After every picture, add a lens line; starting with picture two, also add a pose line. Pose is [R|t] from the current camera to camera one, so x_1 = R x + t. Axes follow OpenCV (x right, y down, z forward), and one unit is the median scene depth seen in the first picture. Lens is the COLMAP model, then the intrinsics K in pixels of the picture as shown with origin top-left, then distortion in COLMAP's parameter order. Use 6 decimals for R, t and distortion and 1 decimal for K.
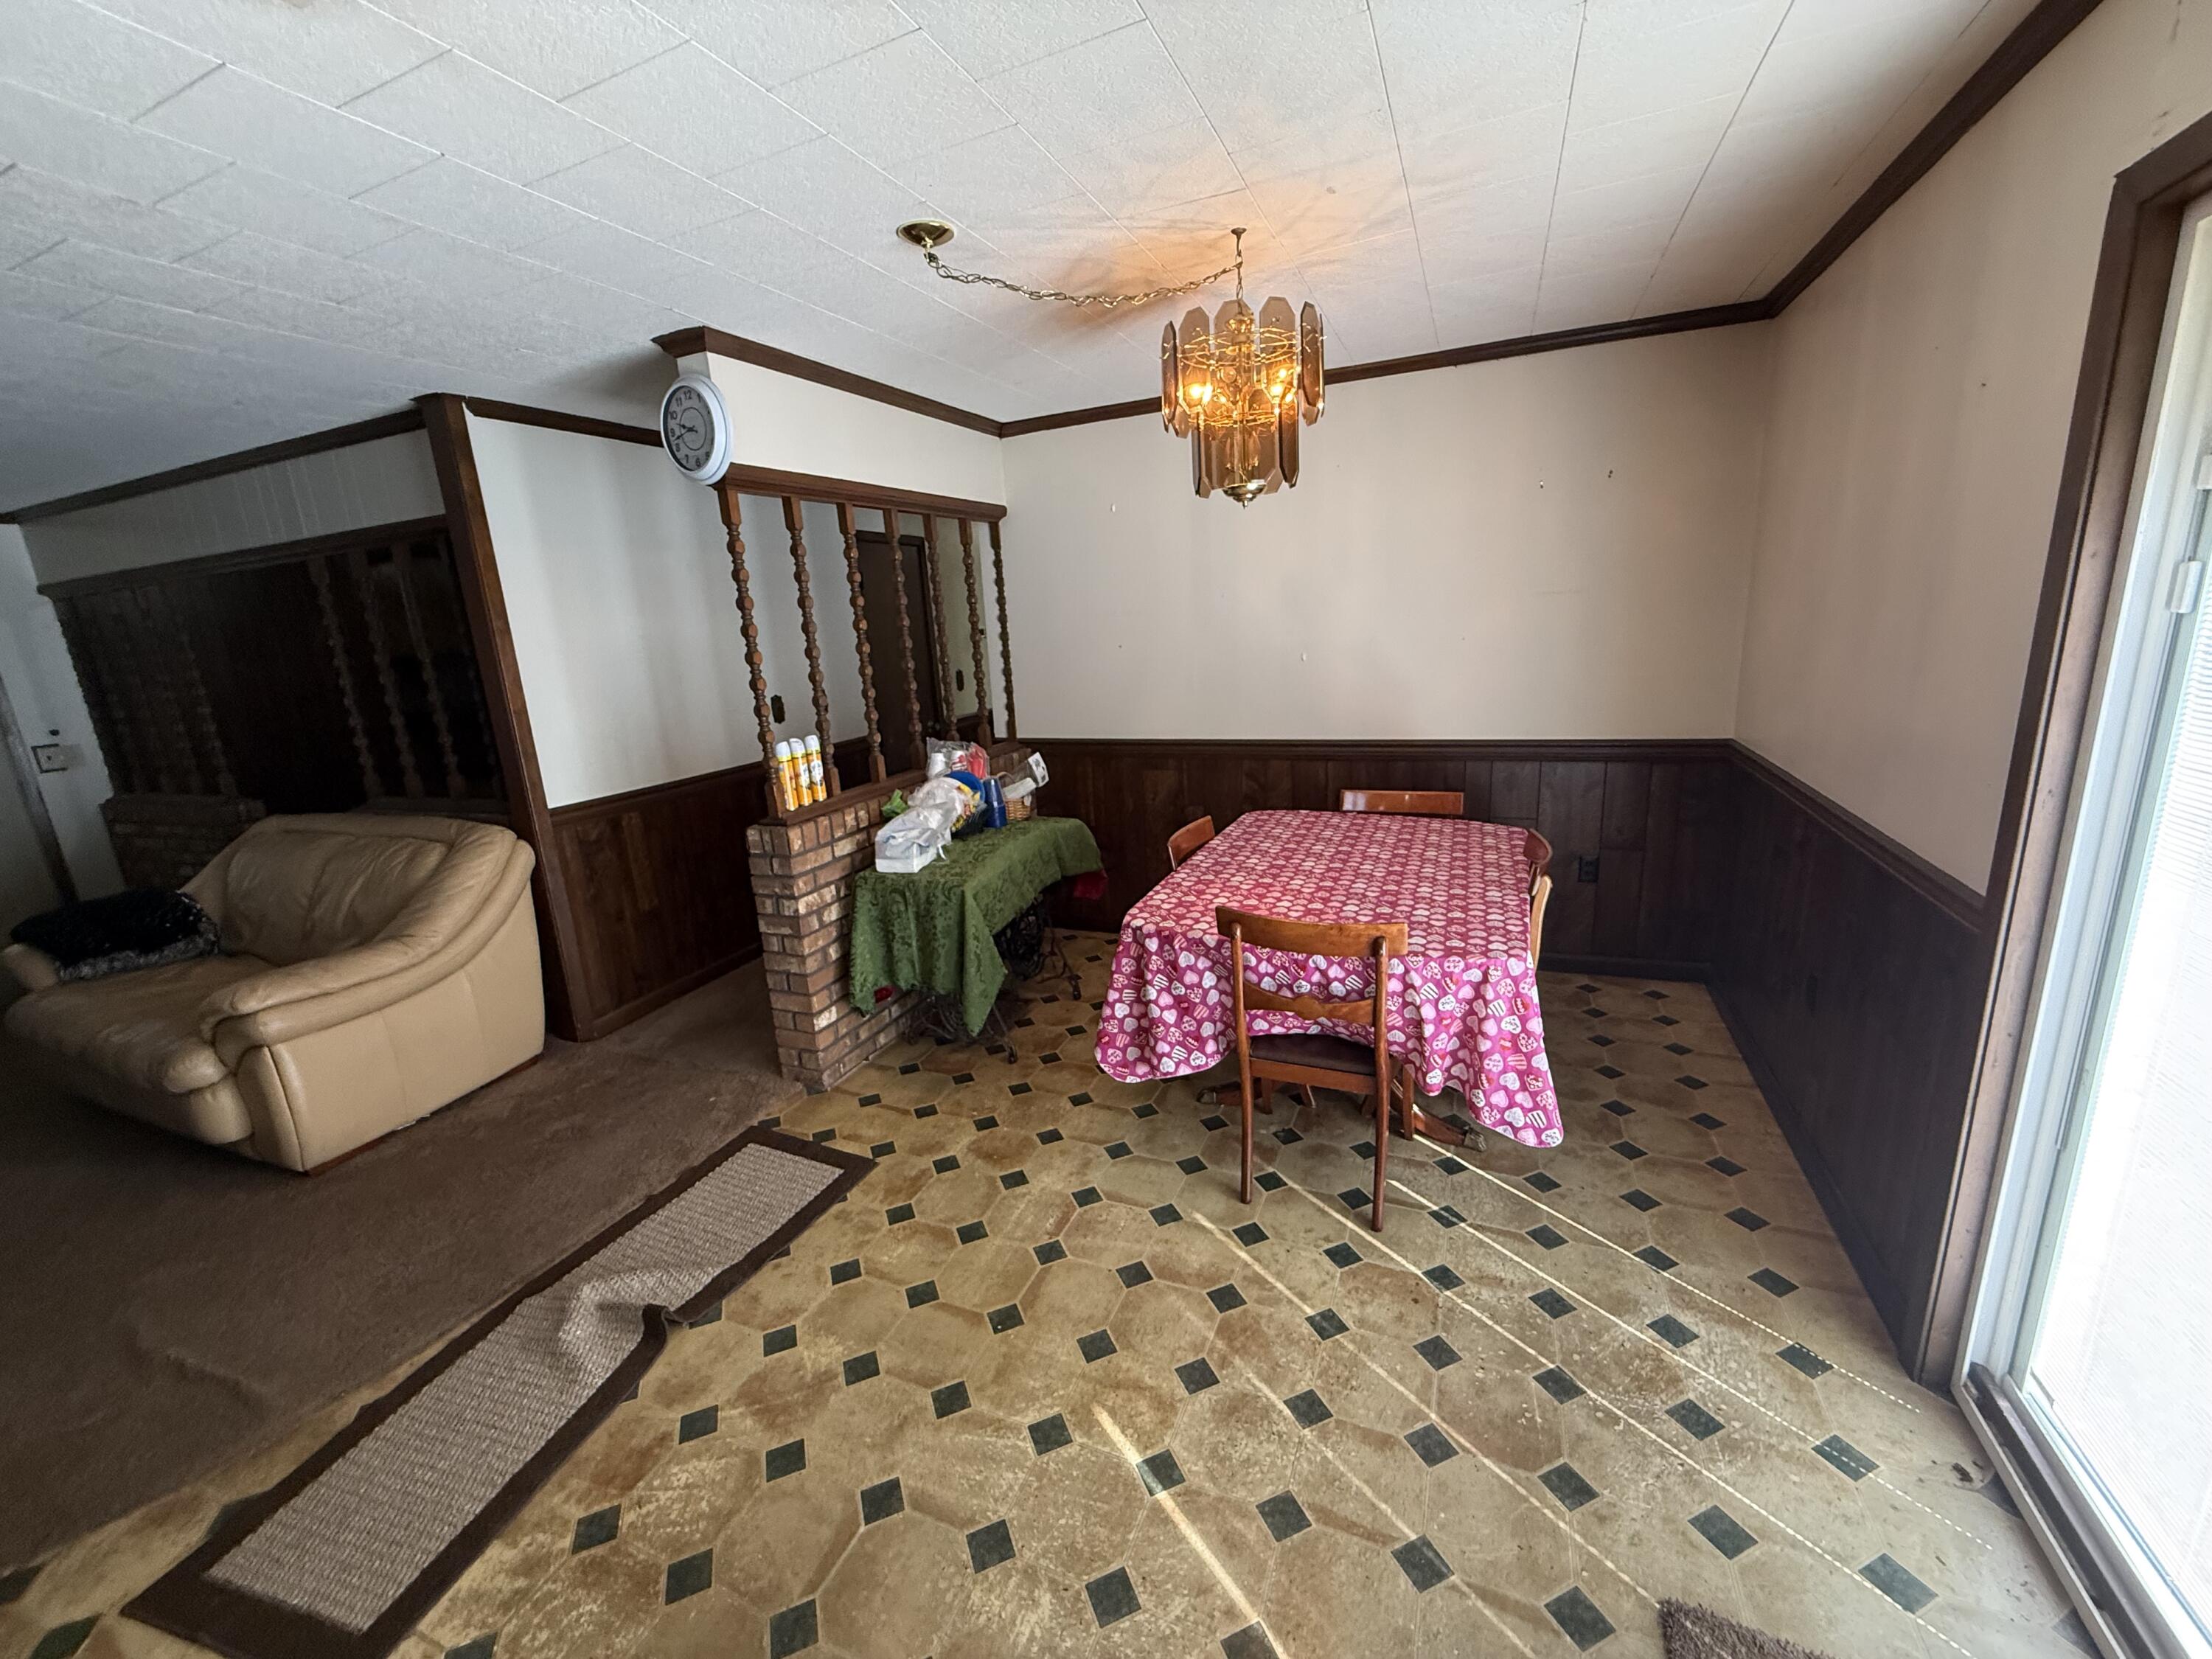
lens RADIAL K [[878.8, 0, 1104.6], [0, 878.8, 826.4], [0, 0, 1]] dist [0.000621, 0.000031]
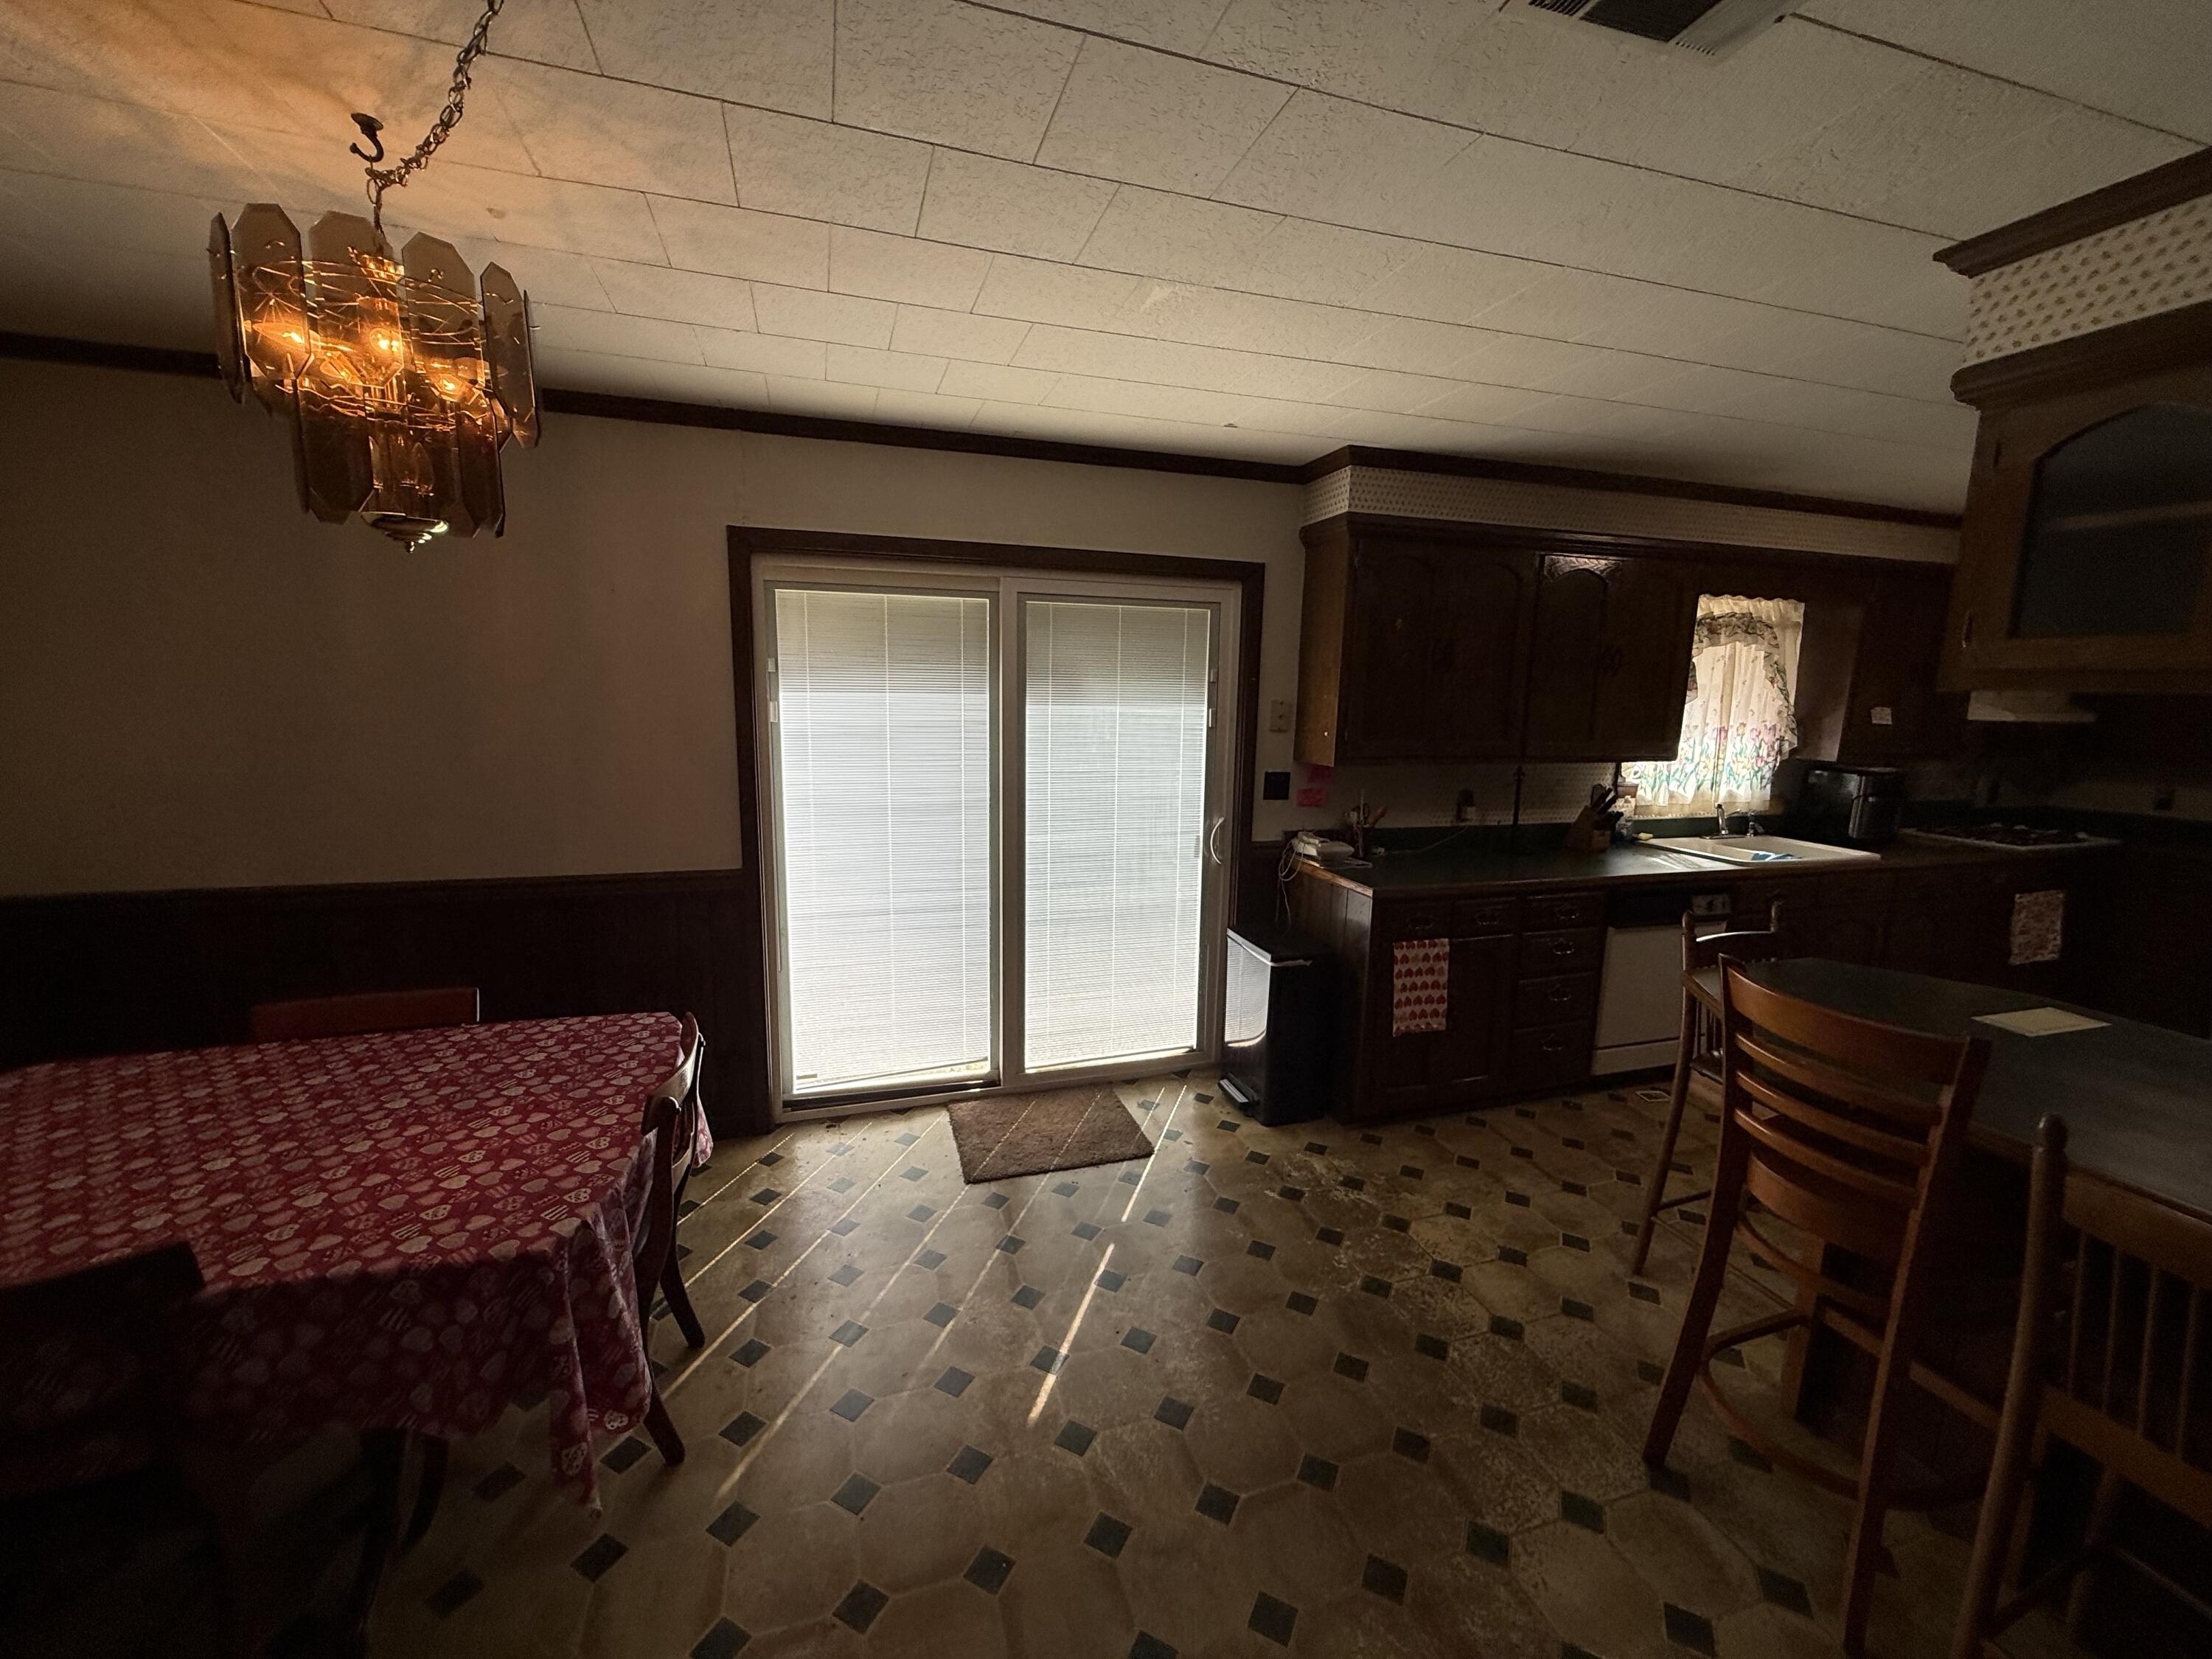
lens RADIAL K [[878.8, 0, 1100.5], [0, 878.8, 830.0], [0, 0, 1]] dist [0.000621, 0.000031]
pose [[-0.651181, -0.074912, 0.755217, -0.872922], [0.195821, 0.944835, 0.262566, -0.317881], [-0.733224, 0.318865, -0.600589, 1.421381]]
